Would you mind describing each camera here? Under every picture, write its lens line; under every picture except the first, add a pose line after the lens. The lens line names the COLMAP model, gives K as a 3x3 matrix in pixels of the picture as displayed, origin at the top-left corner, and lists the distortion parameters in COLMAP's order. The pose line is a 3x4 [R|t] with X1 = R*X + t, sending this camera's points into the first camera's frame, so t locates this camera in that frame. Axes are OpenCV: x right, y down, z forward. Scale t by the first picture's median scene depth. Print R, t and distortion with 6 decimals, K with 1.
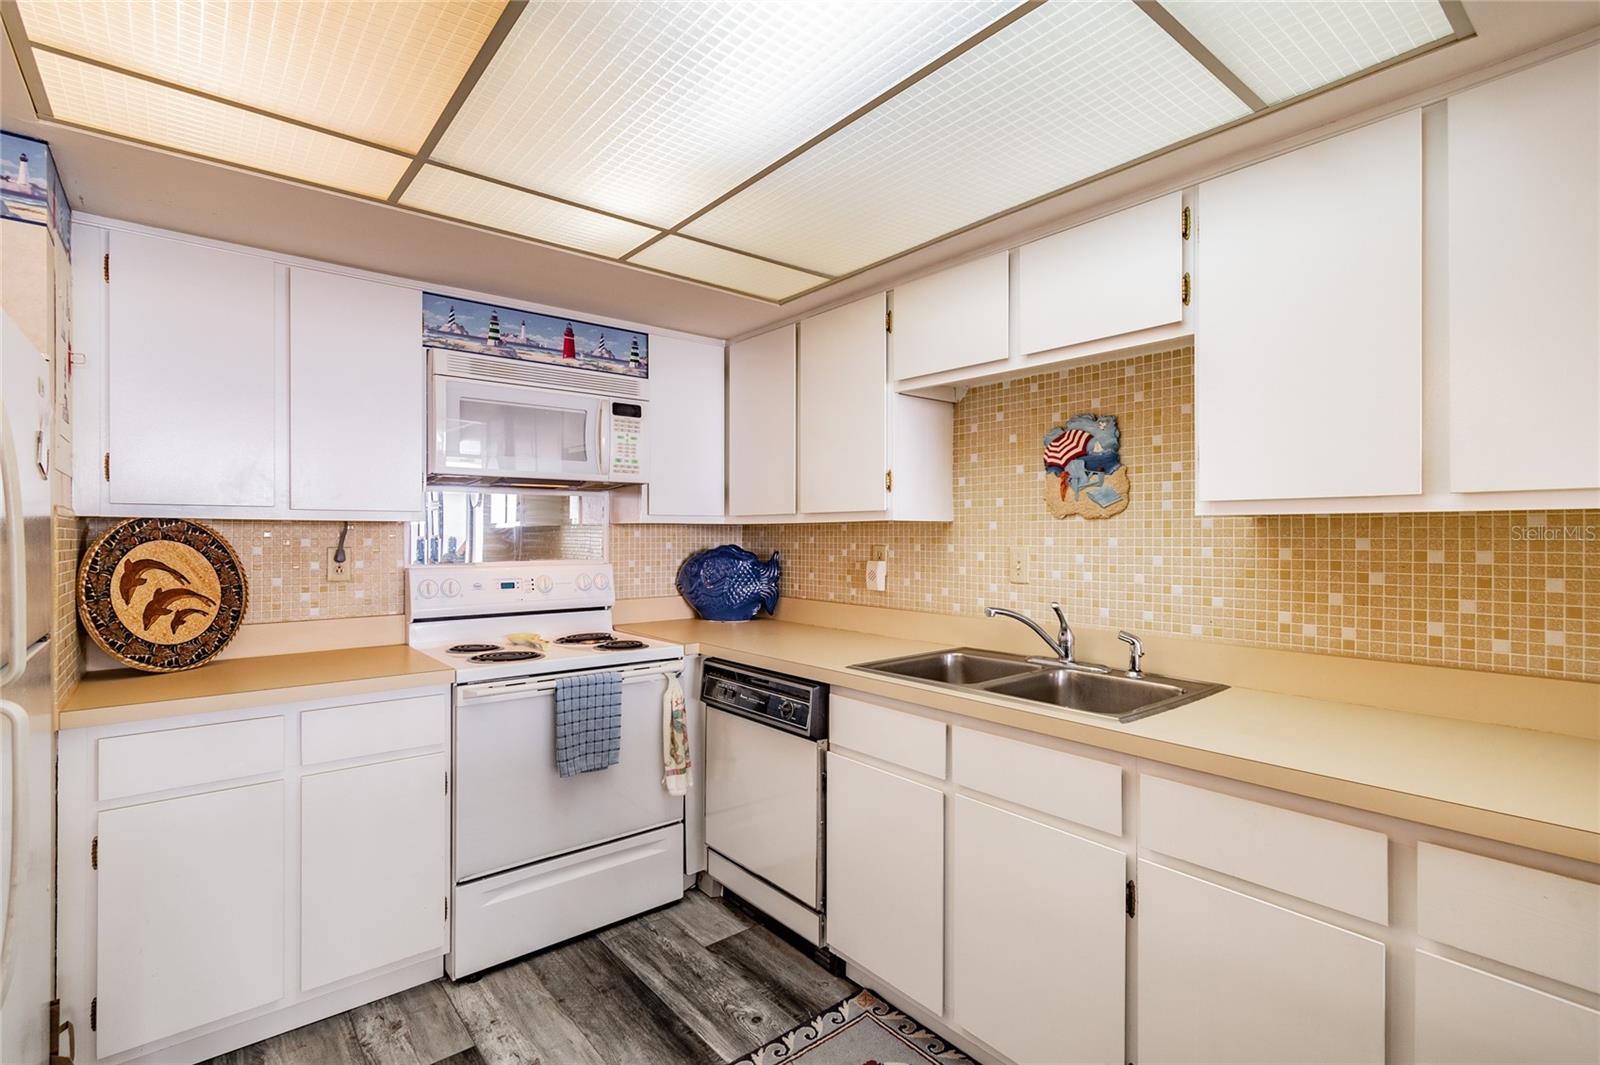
lens RADIAL K [[773.5, 0, 823.3], [0, 773.5, 534.5], [0, 0, 1]] dist [0.002068, -0.000501]
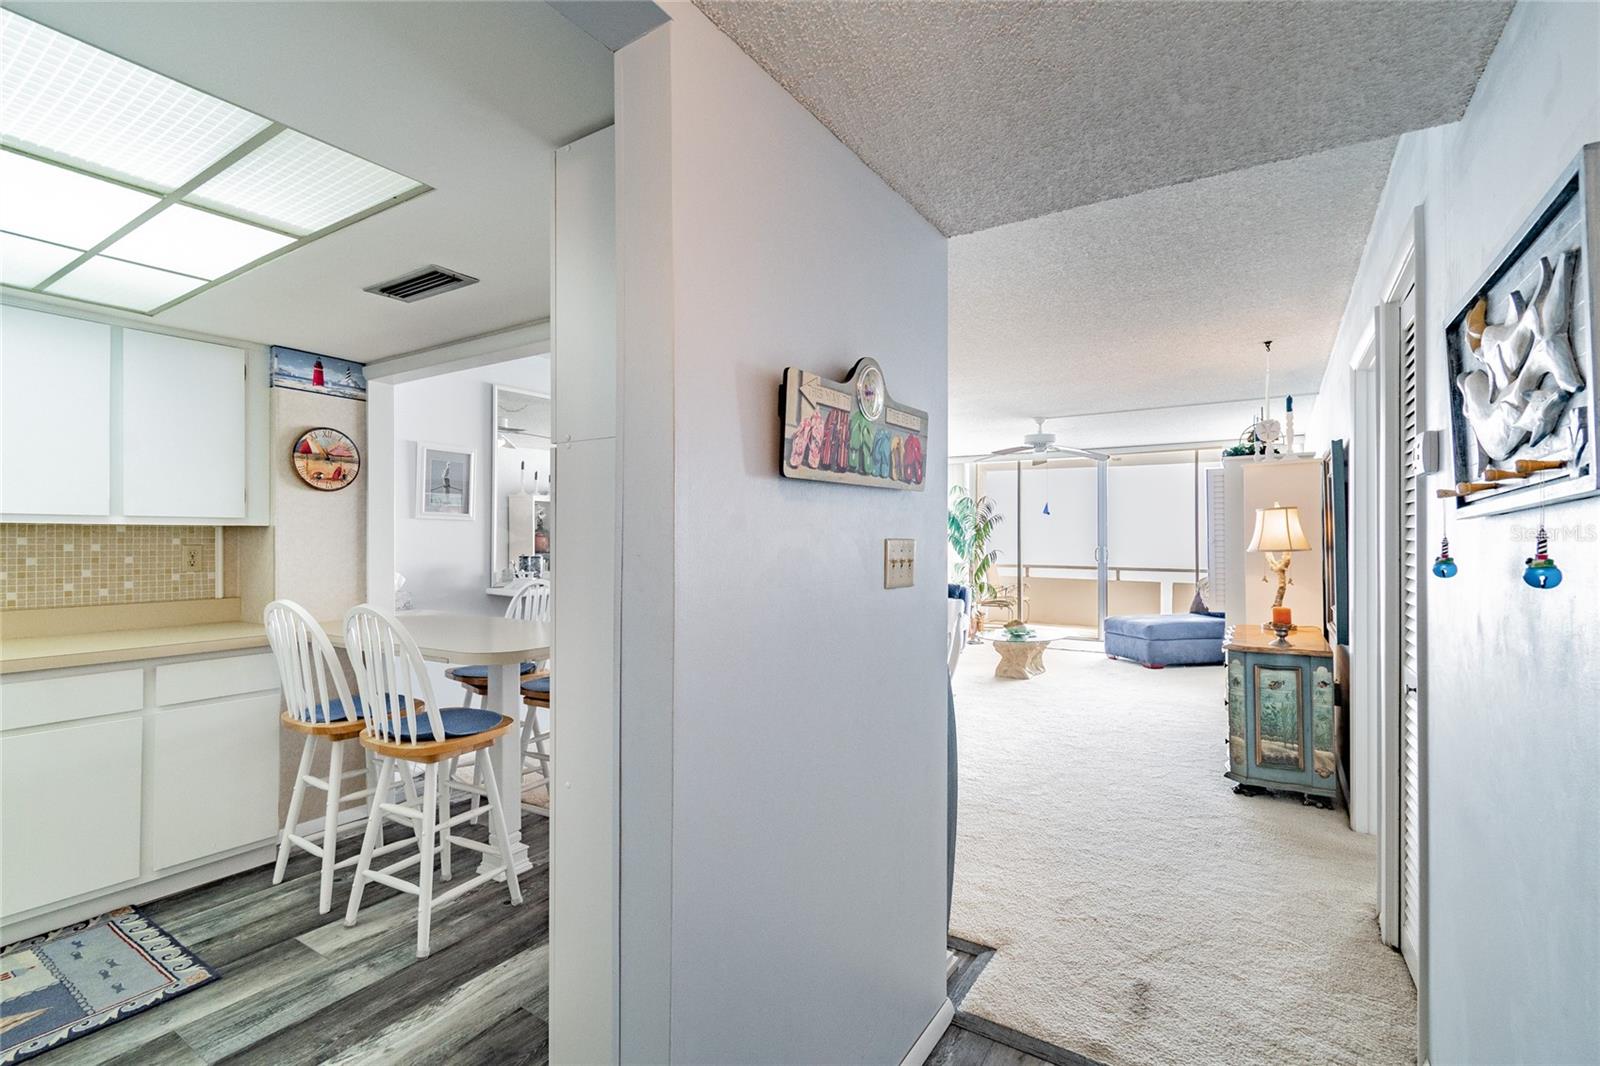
lens RADIAL K [[732.5, 0, 772.8], [0, 732.5, 538.0], [0, 0, 1]] dist [-0.043360, 0.006860]
pose [[-0.267855, 0.000532, 0.963459, -0.859648], [-0.000883, 0.999999, -0.000797, 0.004097], [-0.963459, -0.001064, -0.267854, -0.105340]]
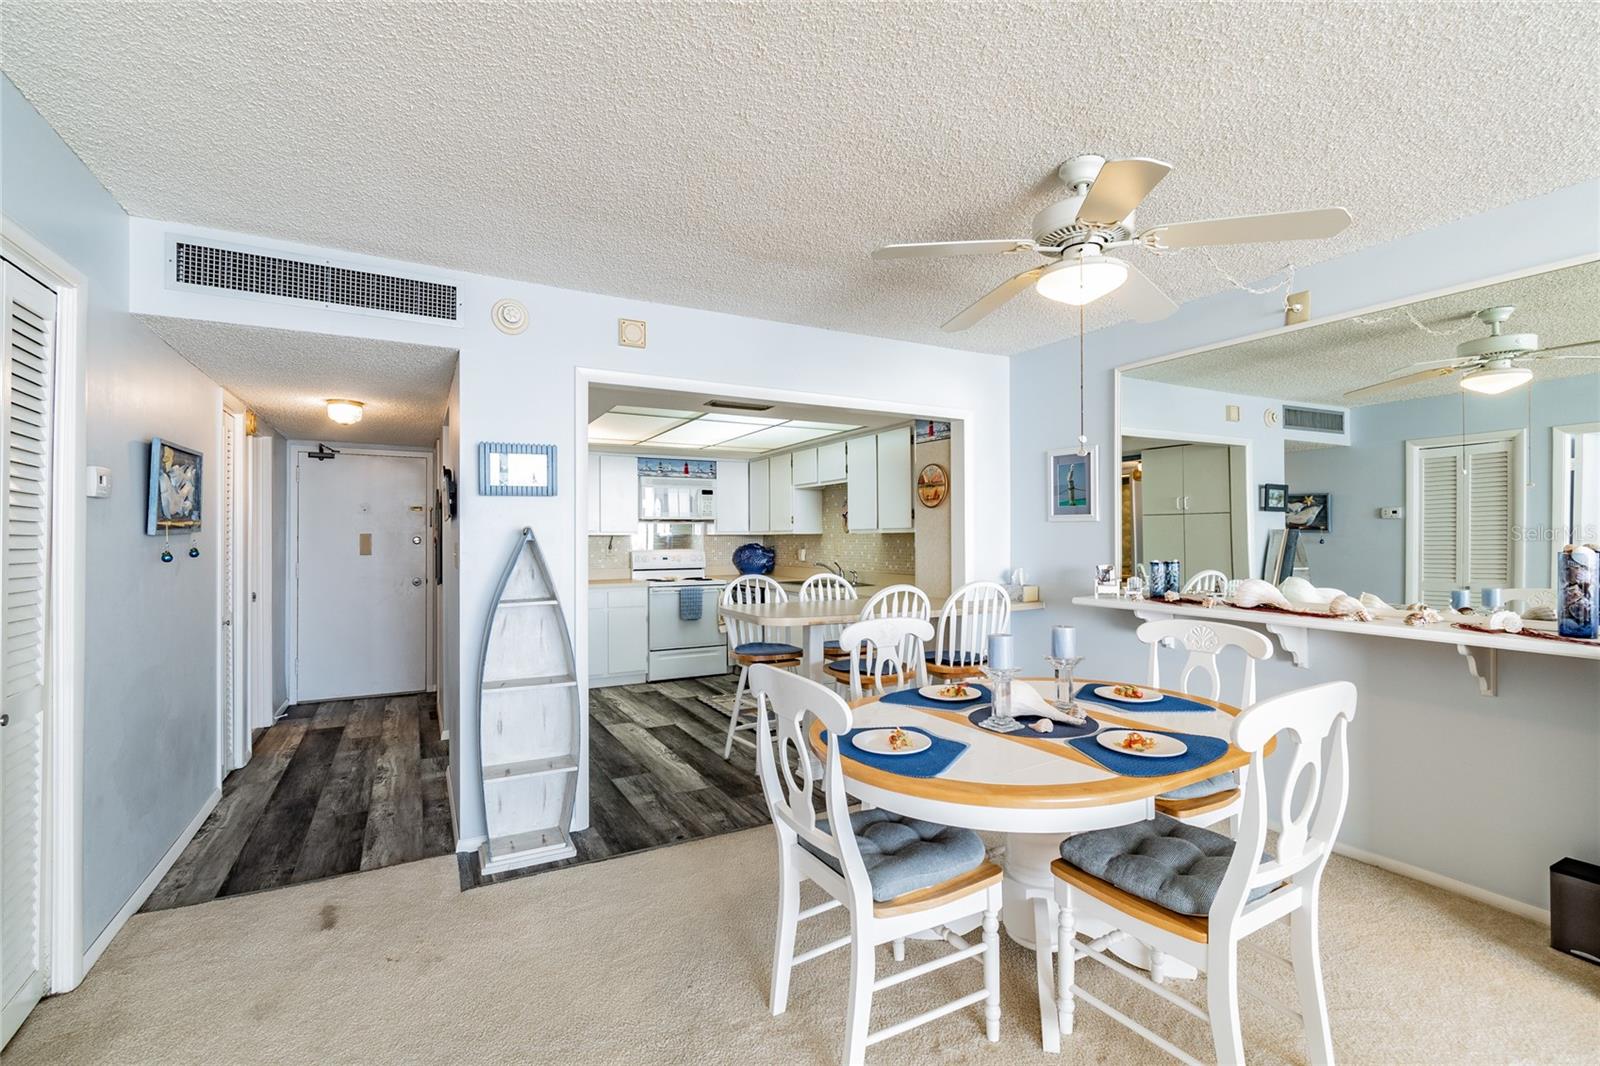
lens RADIAL K [[681.3, 0, 793.9], [0, 681.3, 536.2], [0, 0, 1]] dist [0.001742, -0.000055]
pose [[0.979690, -0.005339, -0.200448, 0.618451], [0.004812, 0.999984, -0.003117, -0.002165], [0.200461, 0.002090, 0.979699, -1.506266]]
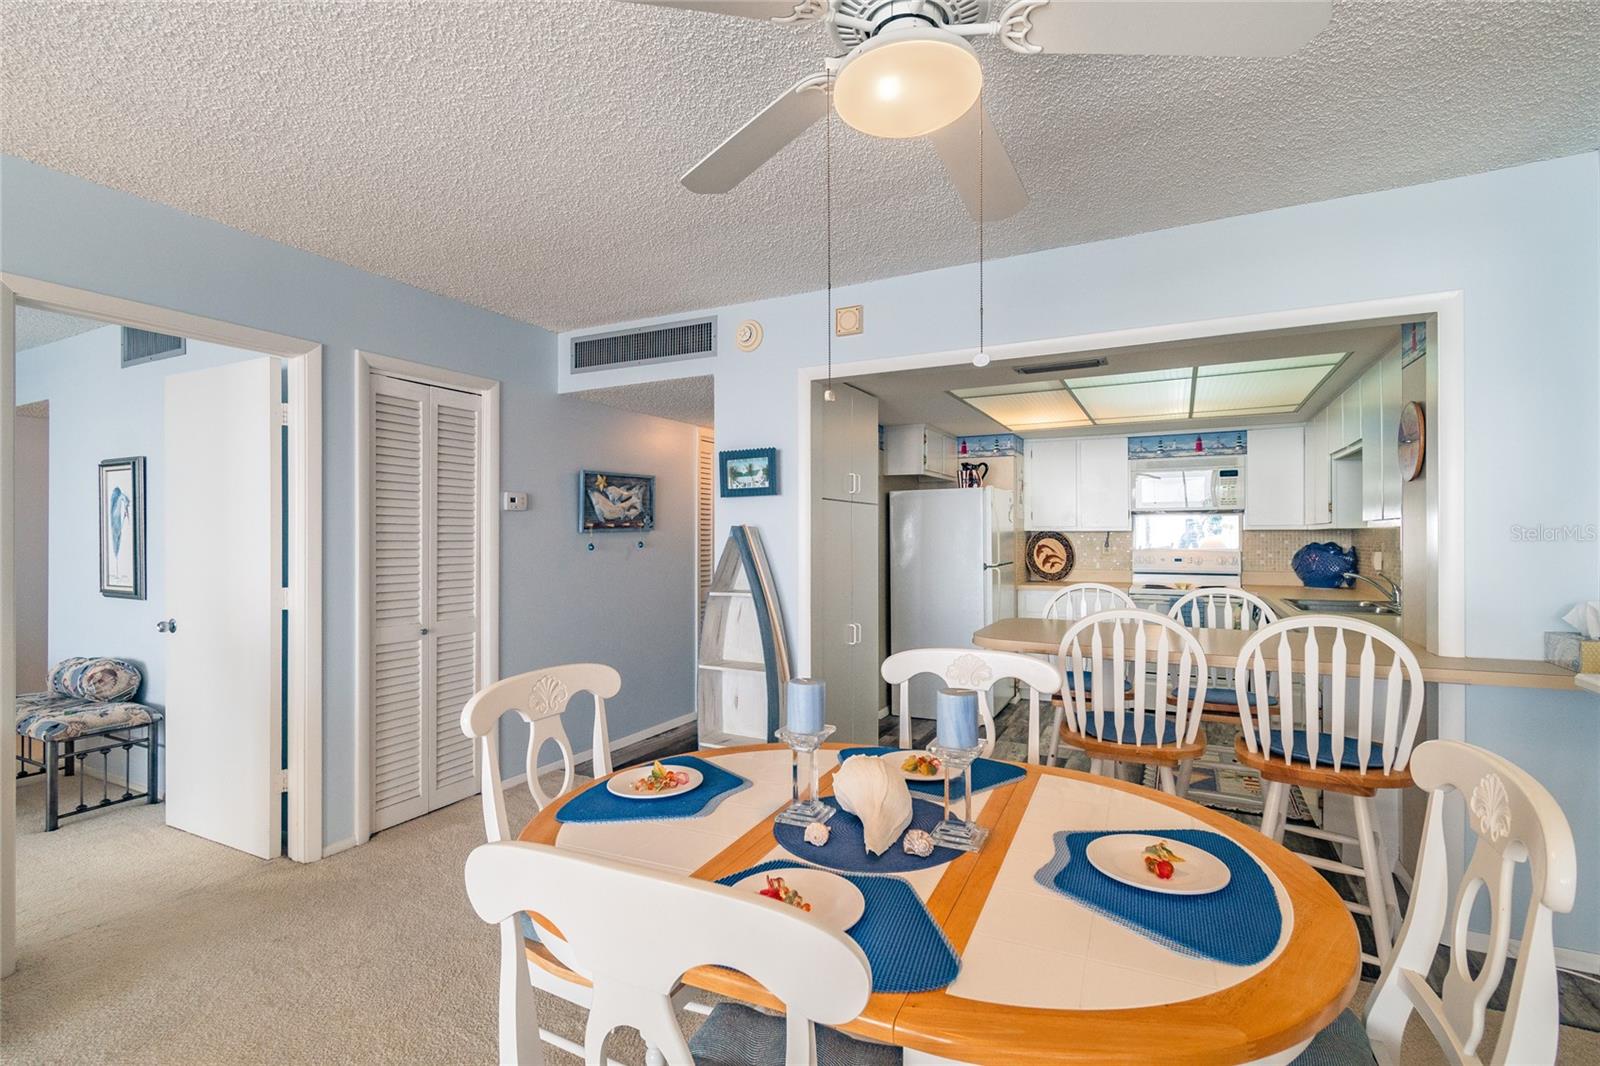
lens RADIAL K [[700.4, 0, 806.7], [0, 700.4, 535.9], [0, 0, 1]] dist [0.001383, 0.000067]
pose [[0.401406, 0.001857, -0.915898, 1.183873], [0.001328, 0.999996, 0.002609, -0.007617], [0.915899, -0.002264, 0.401402, -0.886643]]
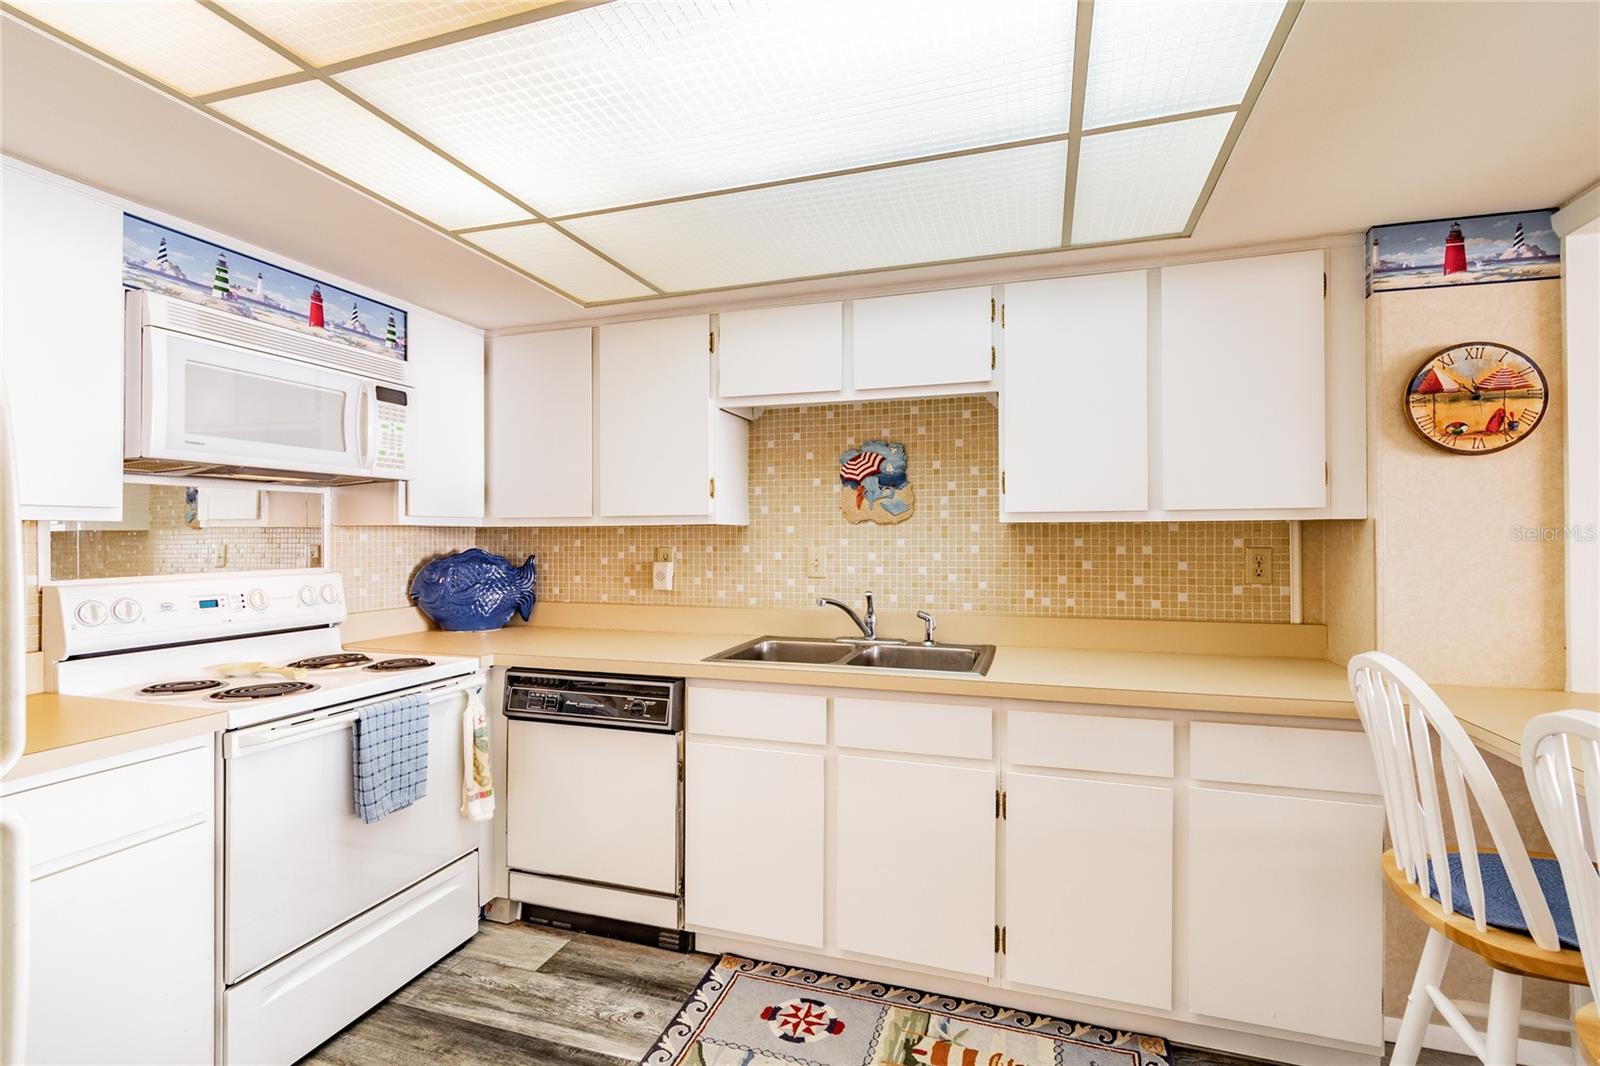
lens RADIAL K [[718.0, 0, 836.9], [0, 718.0, 534.8], [0, 0, 1]] dist [0.003071, 0.000071]
pose [[0.842885, -0.000746, 0.538092, -0.328438], [0.003149, 0.999989, -0.003547, 0.000887], [-0.538084, 0.004684, 0.842878, 0.054899]]
